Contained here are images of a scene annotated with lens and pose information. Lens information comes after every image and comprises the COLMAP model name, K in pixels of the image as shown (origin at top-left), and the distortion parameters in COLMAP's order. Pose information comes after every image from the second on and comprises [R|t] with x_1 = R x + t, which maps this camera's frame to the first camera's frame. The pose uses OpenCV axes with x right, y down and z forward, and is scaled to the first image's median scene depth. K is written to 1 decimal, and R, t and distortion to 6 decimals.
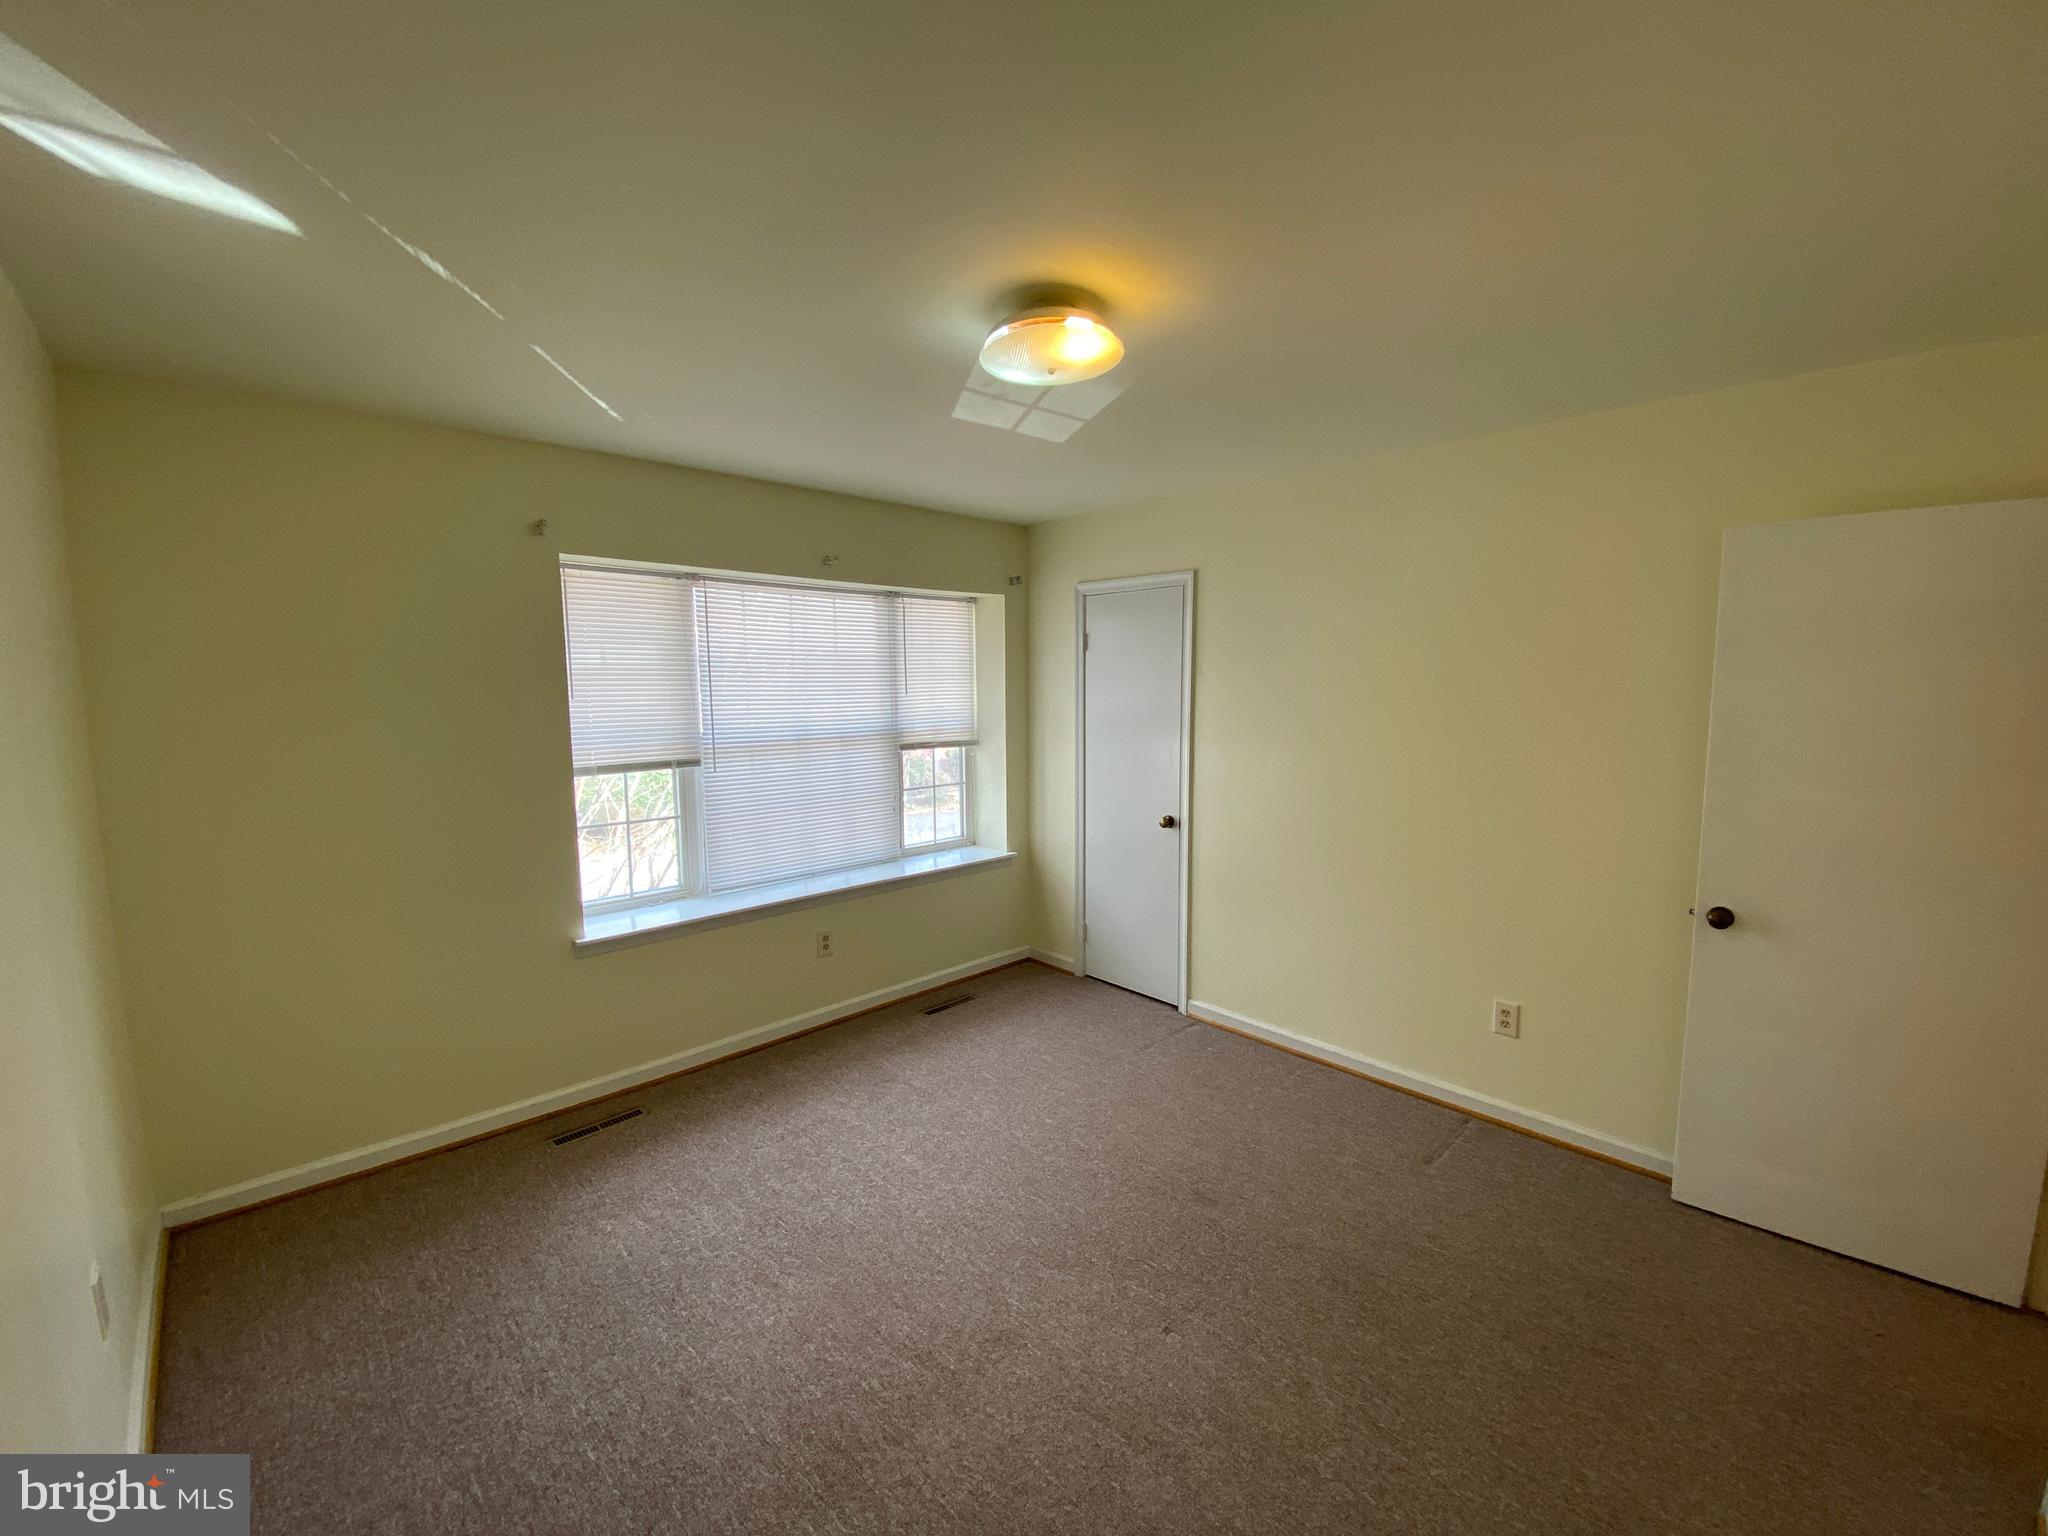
lens RADIAL K [[825.9, 0, 1038.6], [0, 825.9, 764.4], [0, 0, 1]] dist [-0.002509, -0.008490]
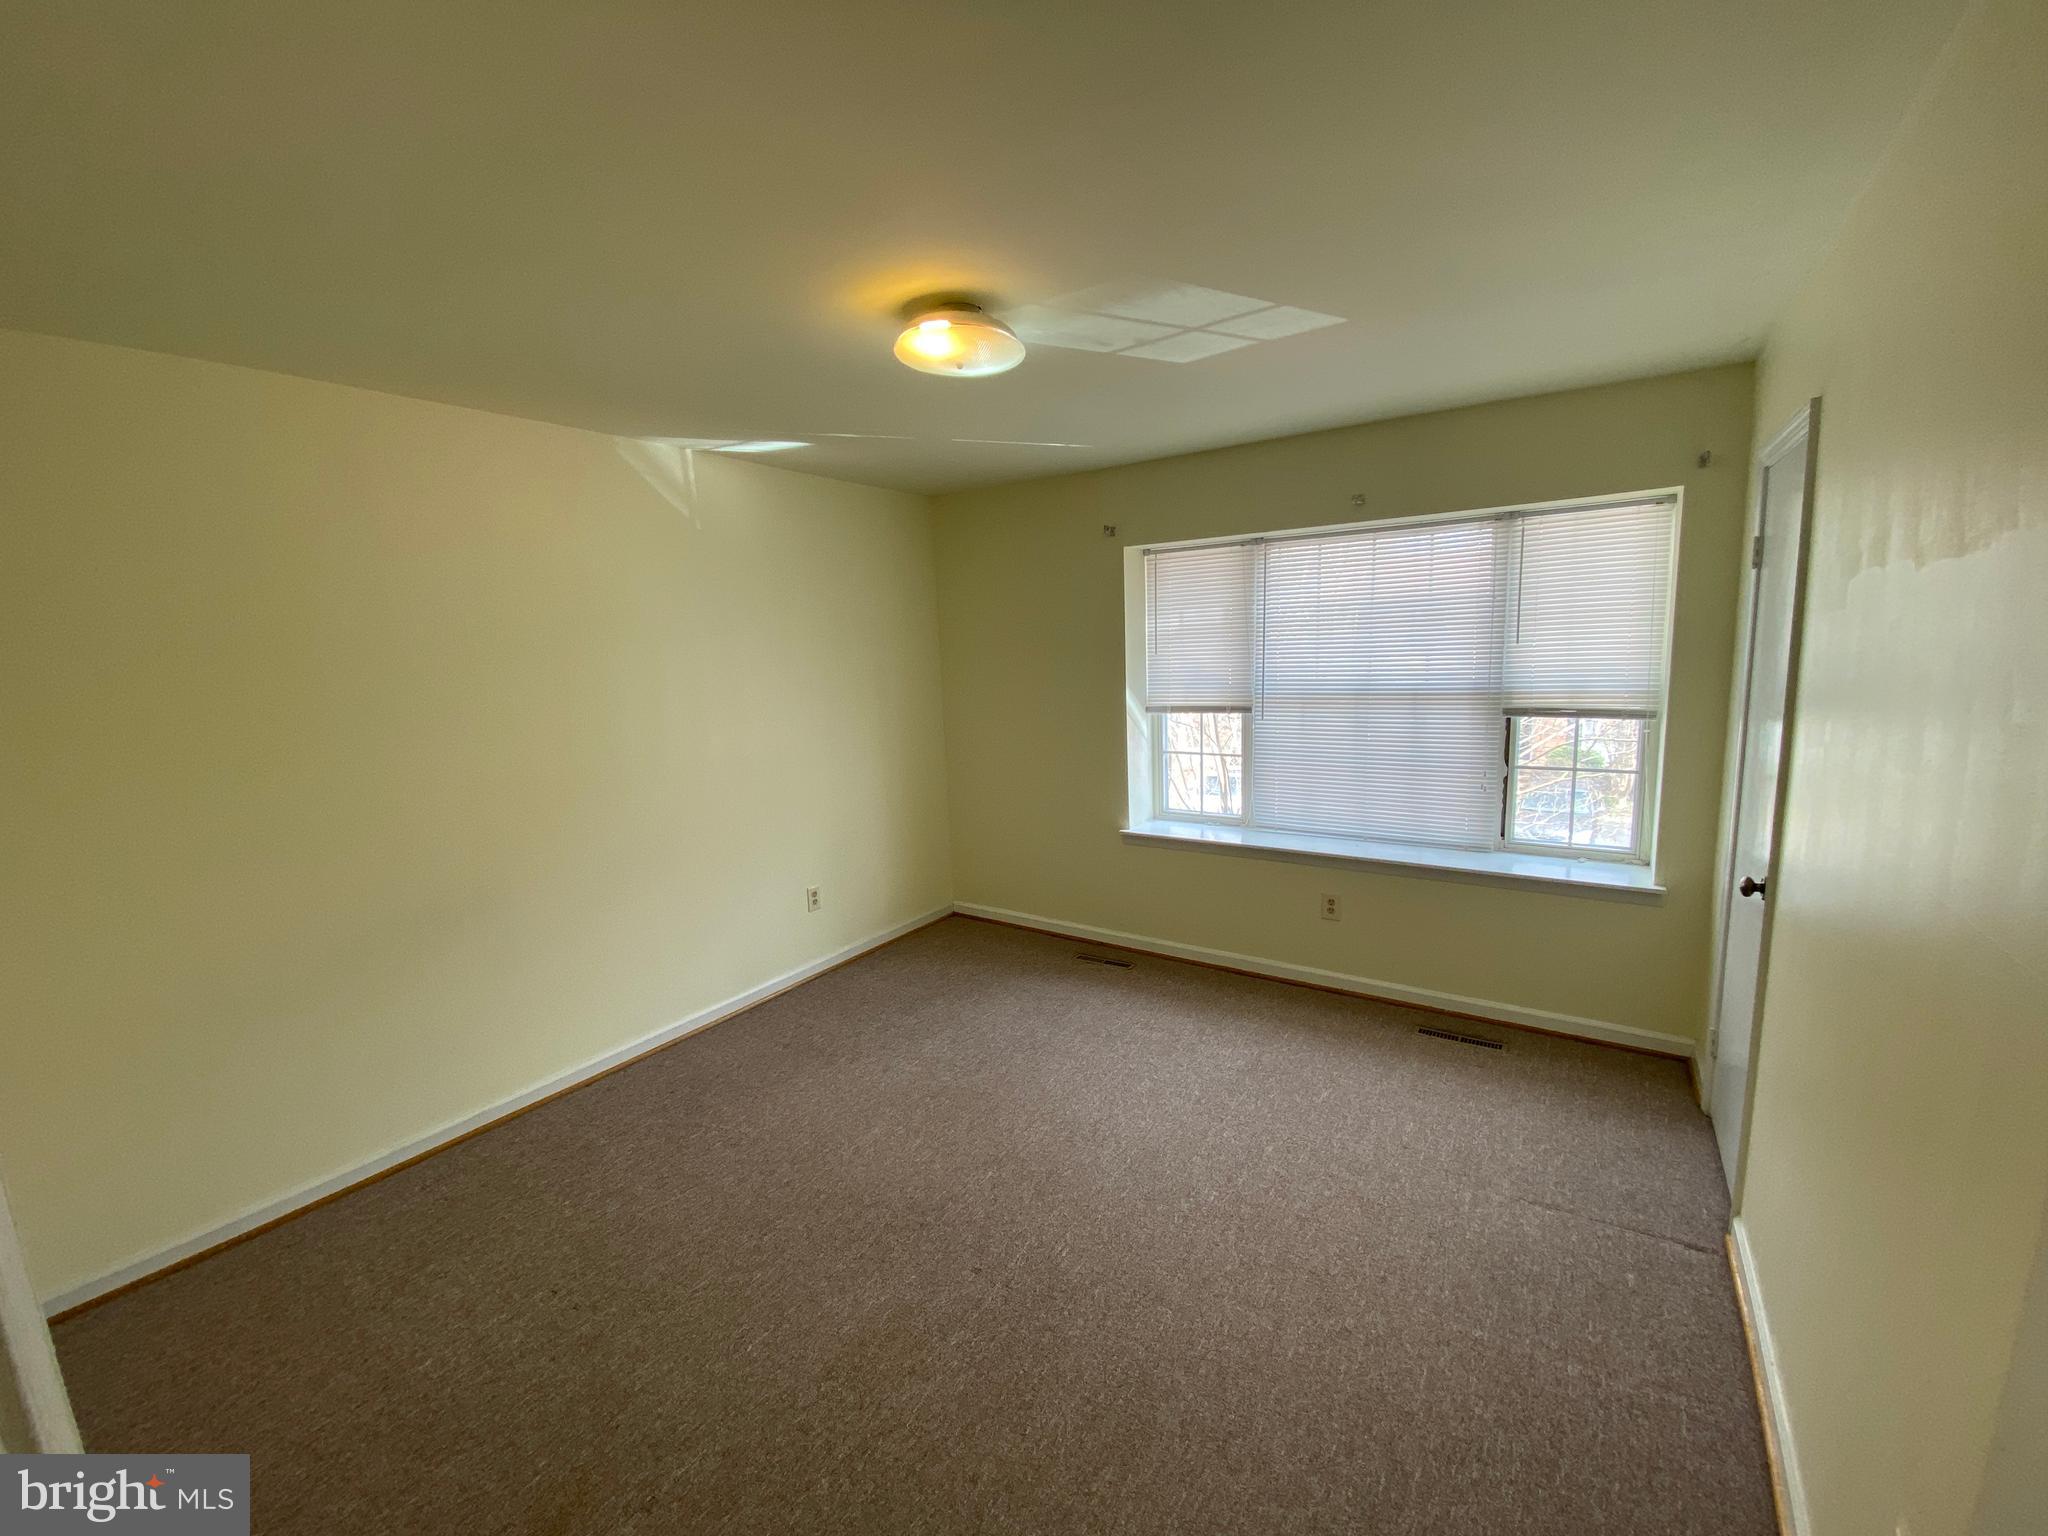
lens RADIAL K [[825.9, 0, 1011.0], [0, 825.9, 769.4], [0, 0, 1]] dist [-0.002509, -0.008490]
pose [[0.183723, 0.143065, -0.972511, 0.591498], [-0.063496, 0.989013, 0.133497, -0.048008], [0.980925, 0.037225, 0.190788, 0.441265]]
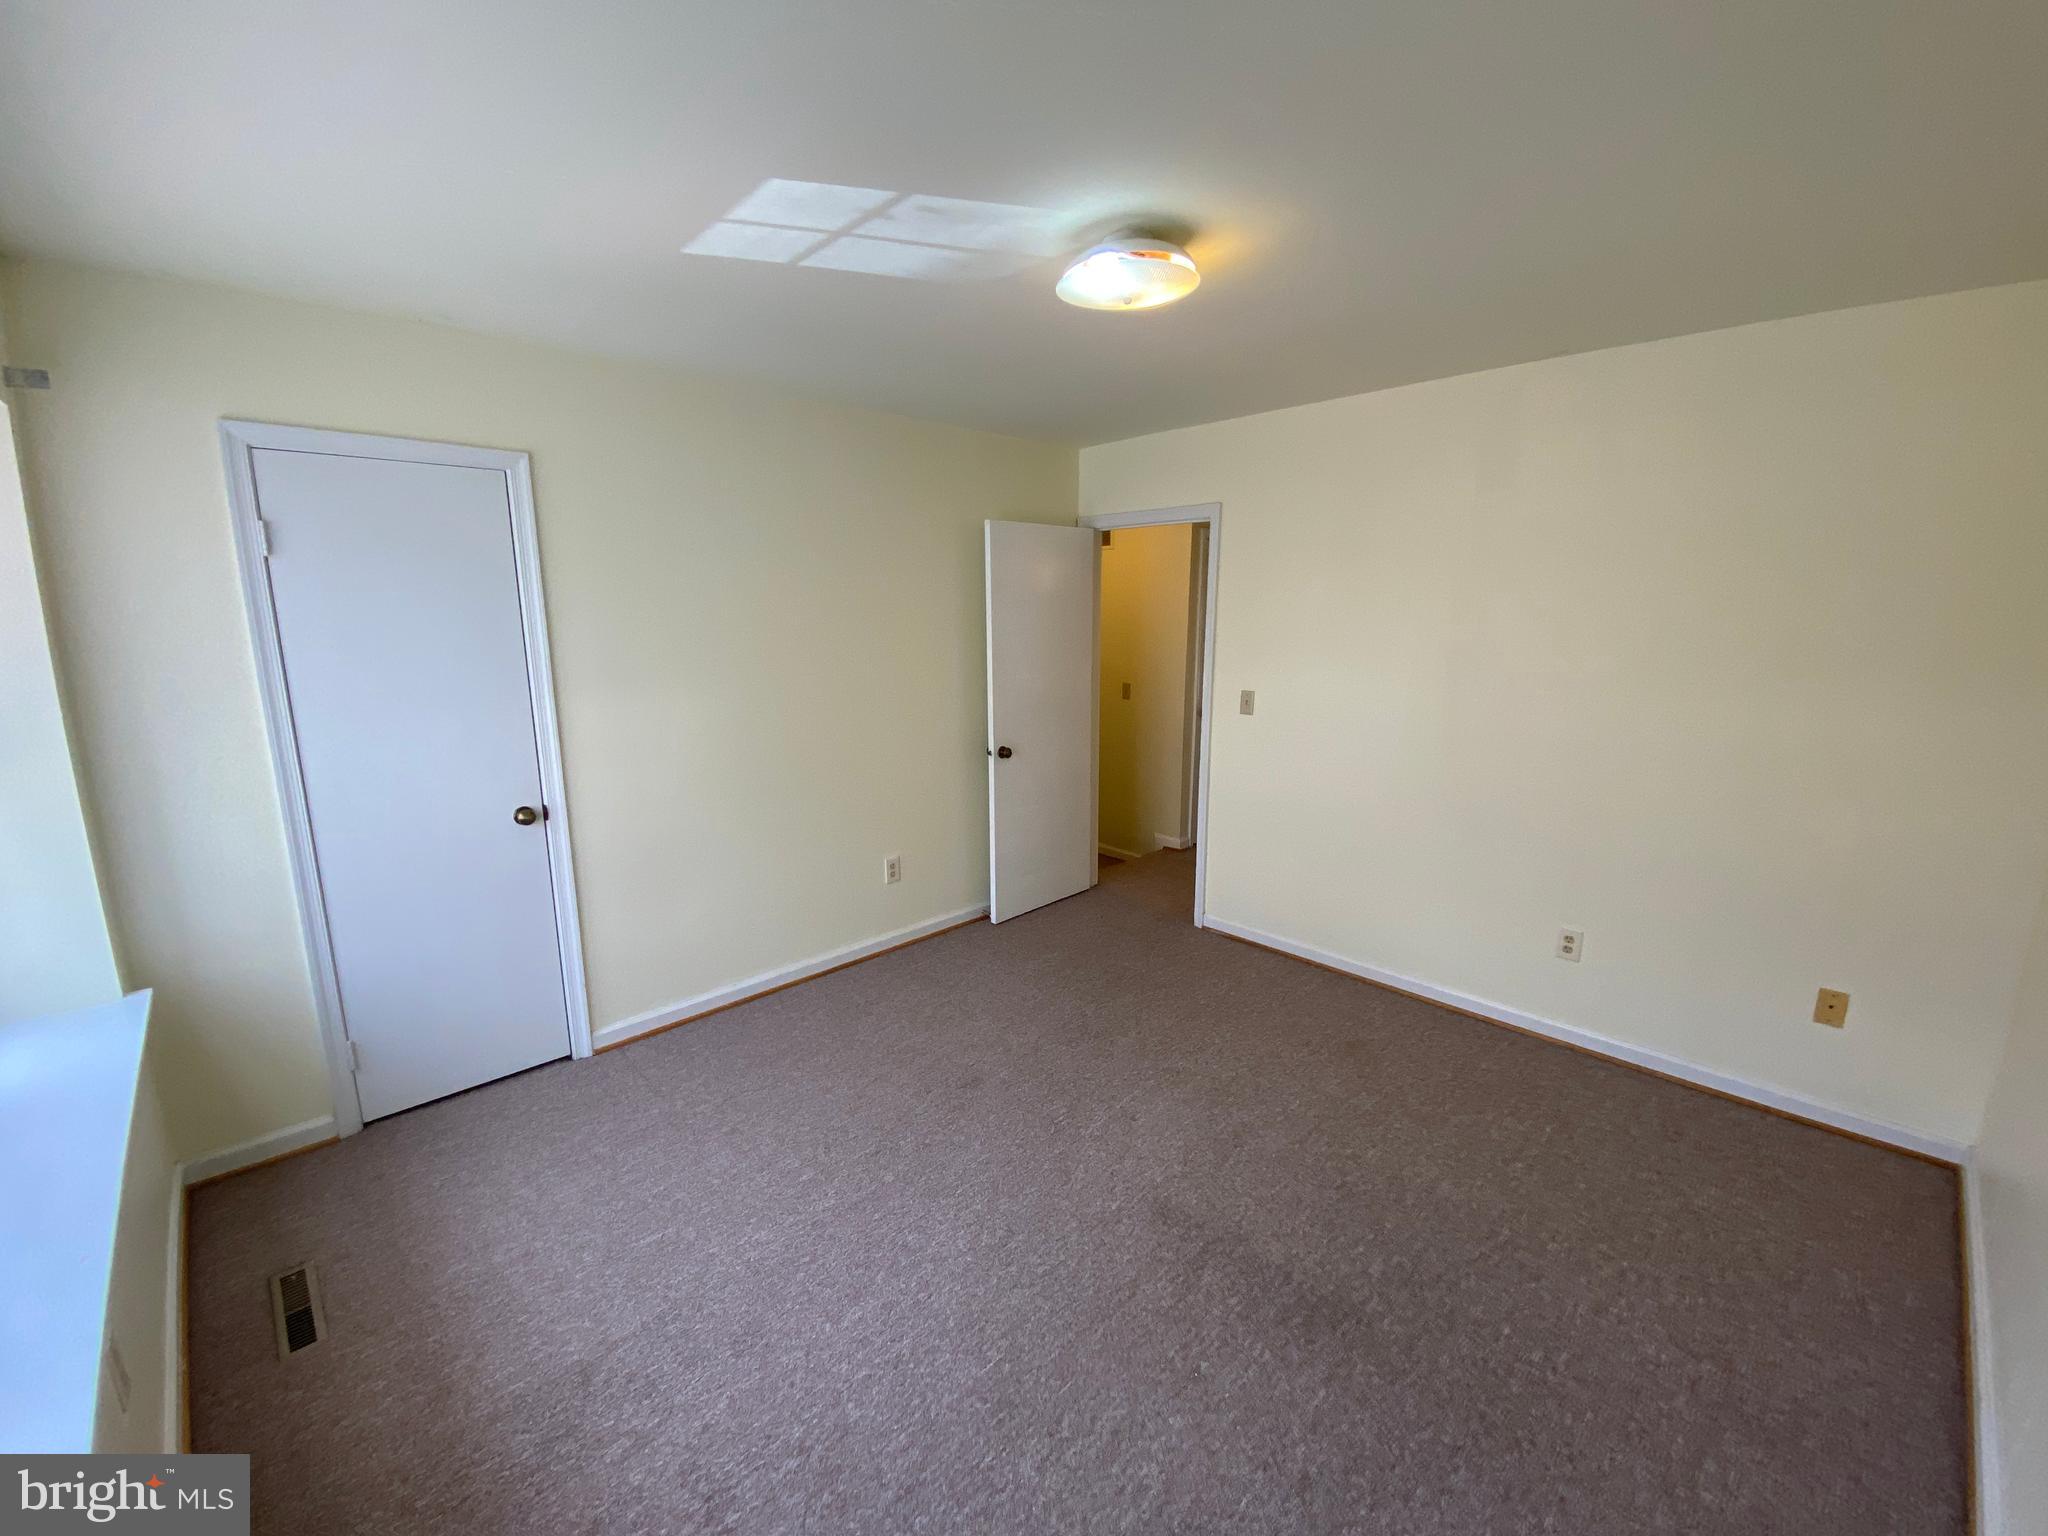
lens RADIAL K [[825.9, 0, 1028.0], [0, 825.9, 766.8], [0, 0, 1]] dist [-0.002509, -0.008490]
pose [[0.006342, -0.191610, 0.981451, -0.539697], [0.105810, 0.976089, 0.189879, -0.060115], [-0.994366, 0.102643, 0.026464, 0.578150]]
